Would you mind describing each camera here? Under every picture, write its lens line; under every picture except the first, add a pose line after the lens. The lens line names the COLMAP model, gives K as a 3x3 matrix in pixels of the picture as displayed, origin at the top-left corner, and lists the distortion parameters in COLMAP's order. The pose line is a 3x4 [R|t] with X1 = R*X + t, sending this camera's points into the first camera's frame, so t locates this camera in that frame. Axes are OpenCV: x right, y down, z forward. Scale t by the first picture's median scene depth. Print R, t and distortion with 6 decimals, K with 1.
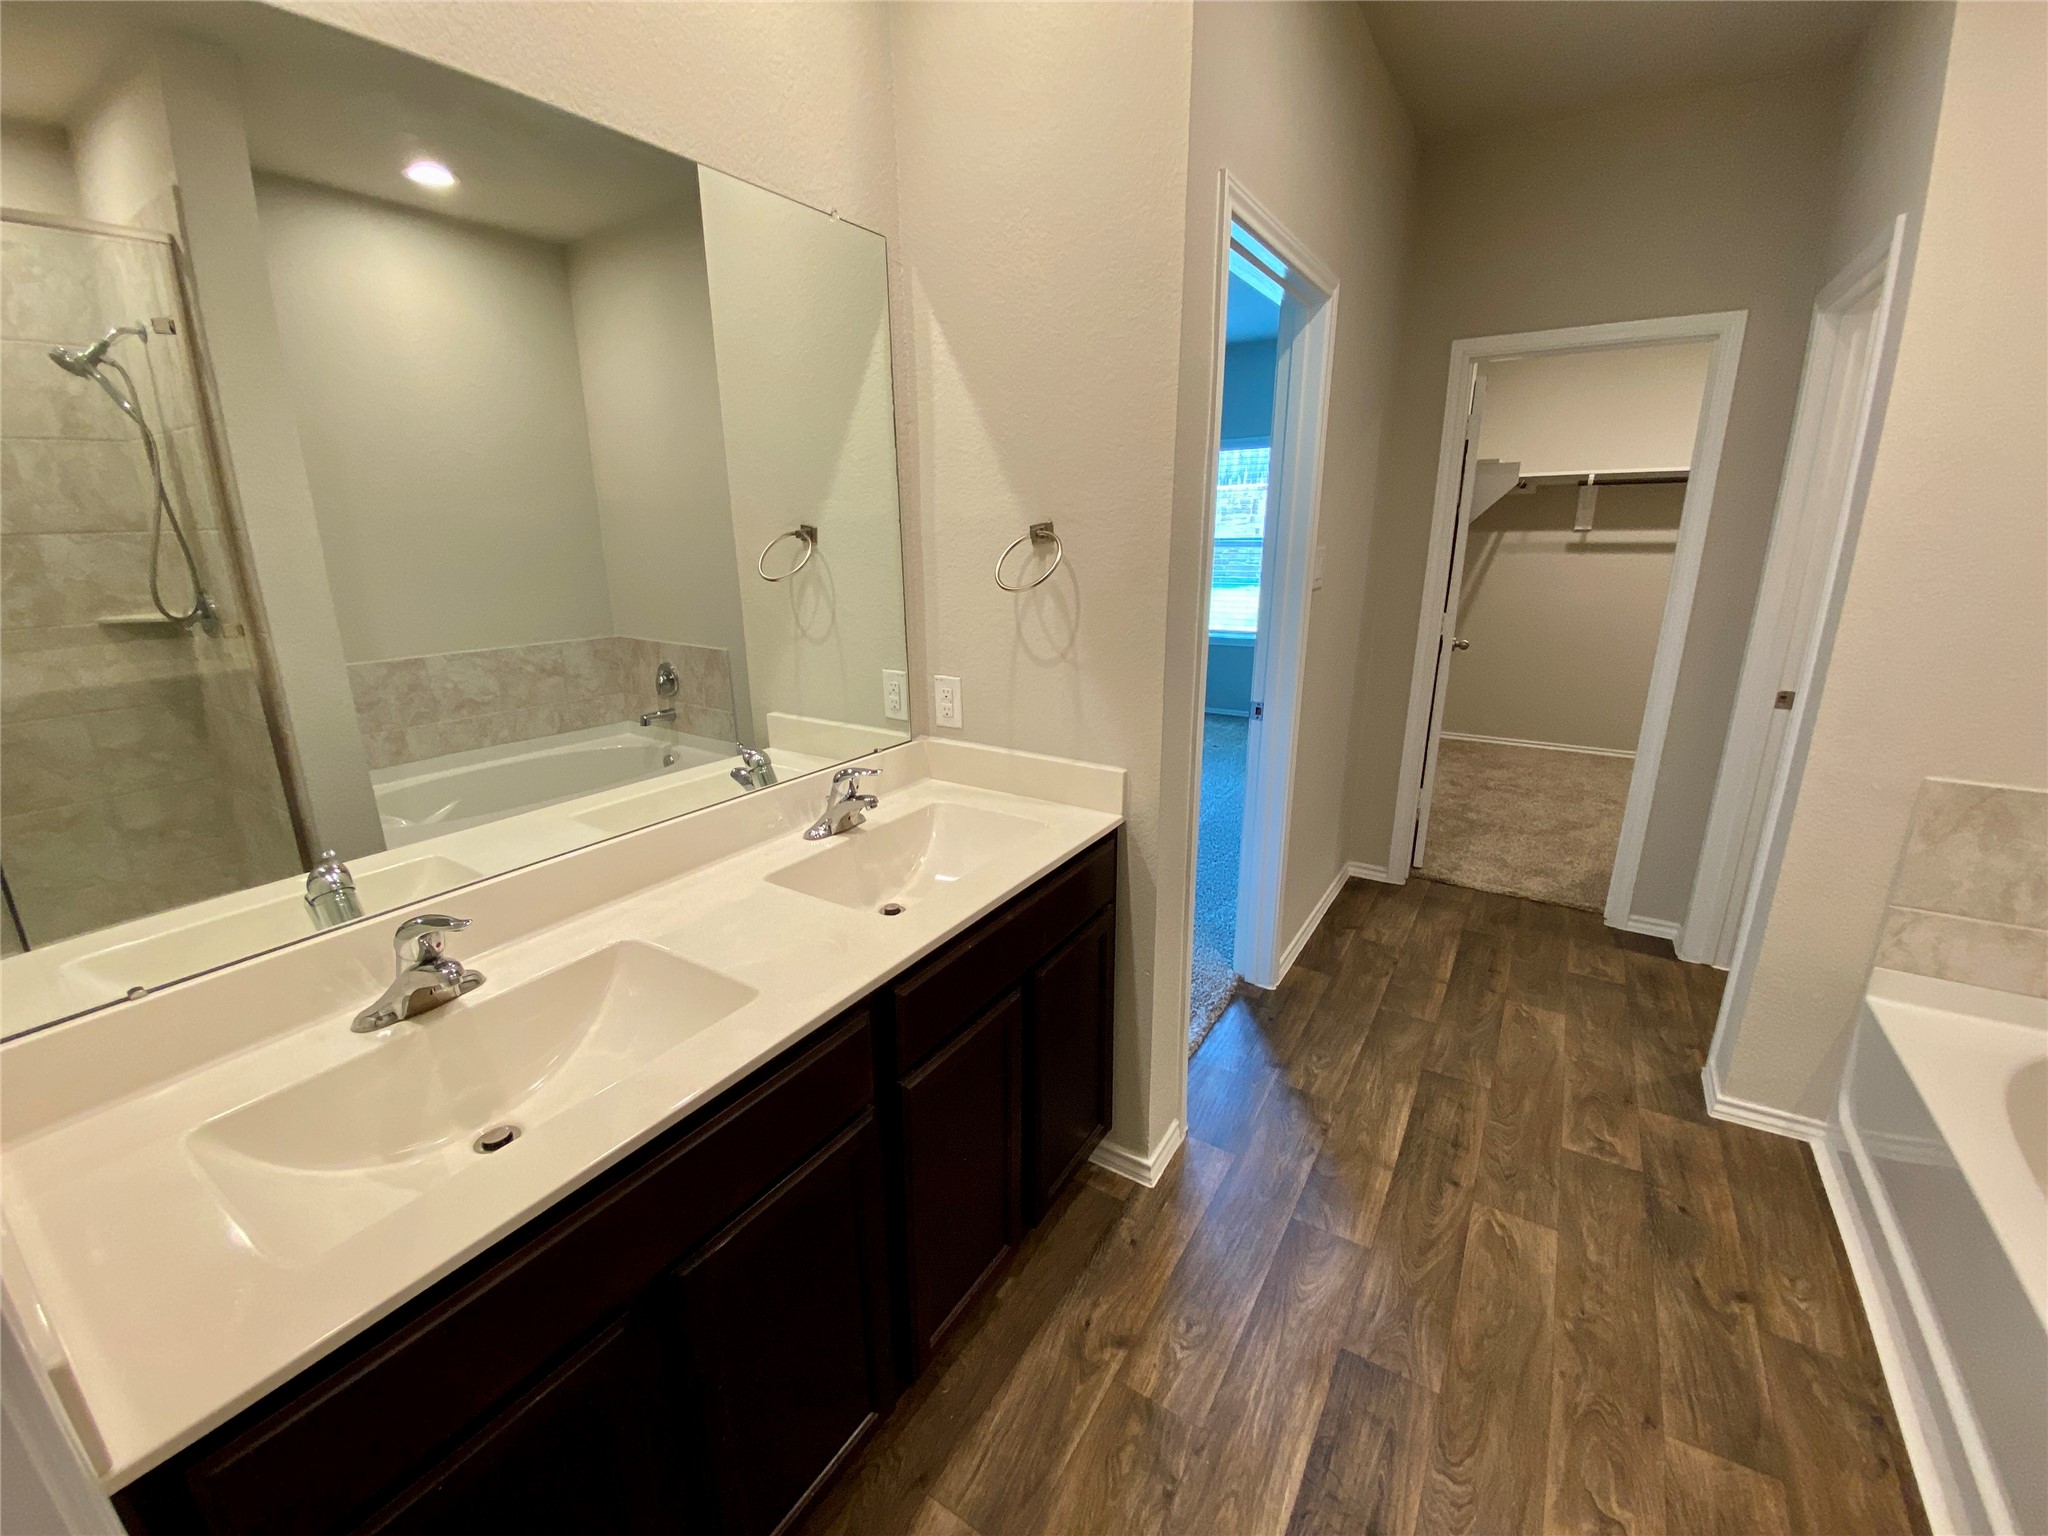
lens RADIAL K [[833.3, 0, 1018.0], [0, 833.3, 763.6], [0, 0, 1]] dist [0.013106, -0.017011]
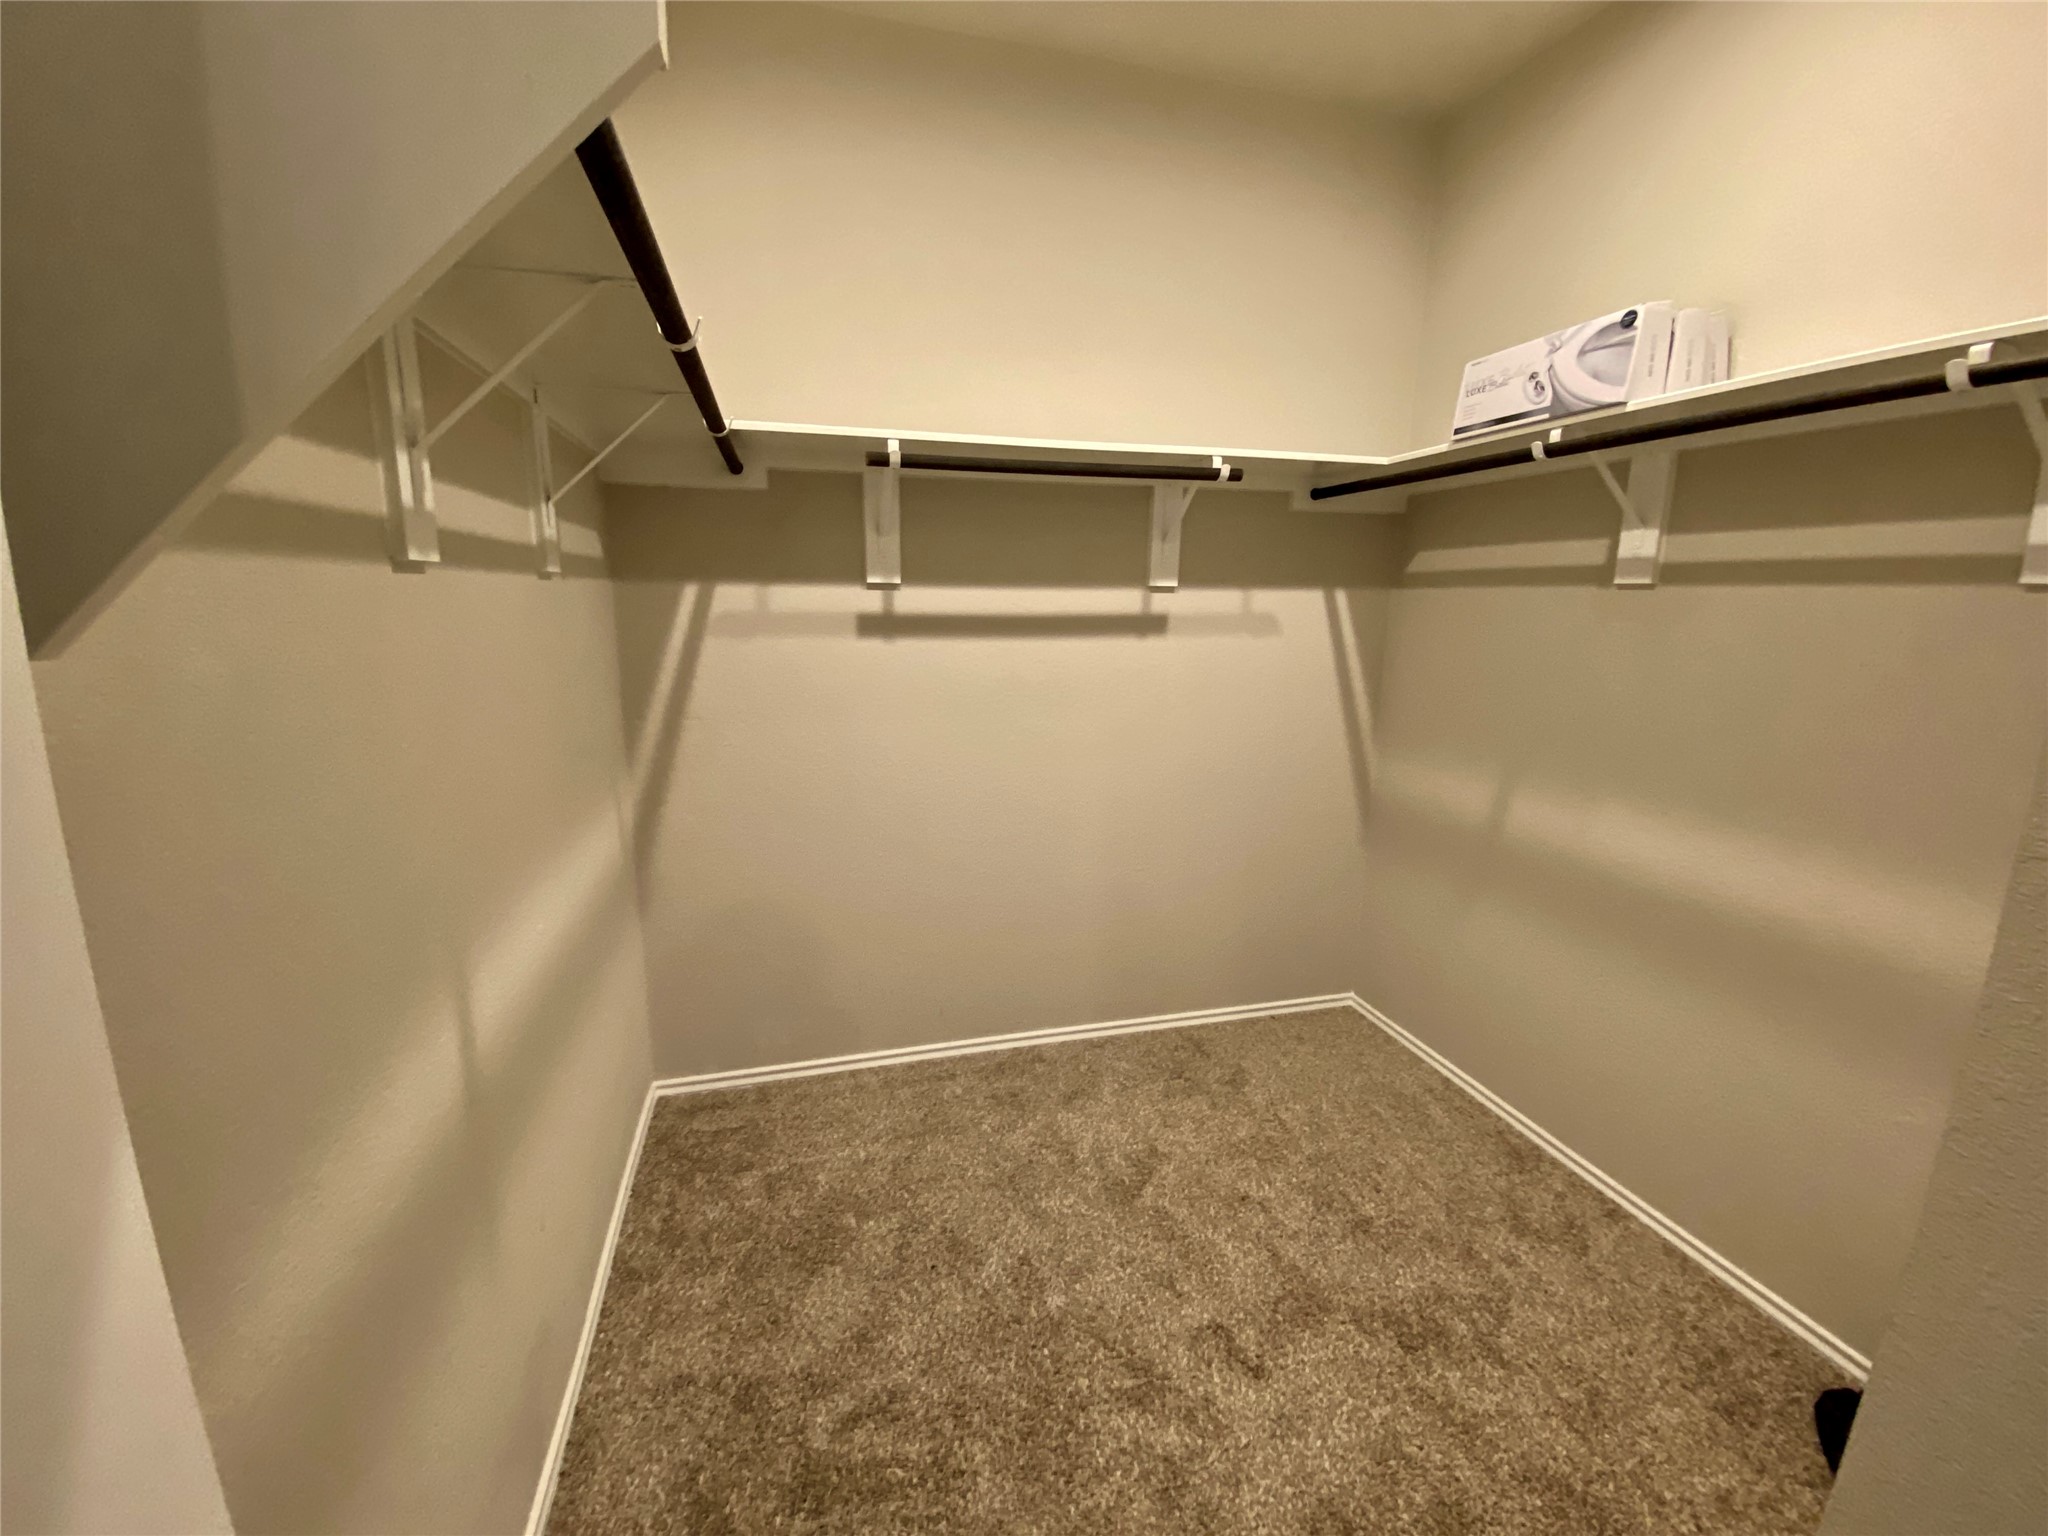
lens RADIAL K [[833.3, 0, 1018.0], [0, 833.3, 763.6], [0, 0, 1]] dist [0.013106, -0.017011]
pose [[0.681222, -0.121729, 0.721886, 0.973162], [0.179750, 0.983705, -0.003746, -0.423699], [-0.709667, 0.132311, 0.692002, 1.611153]]
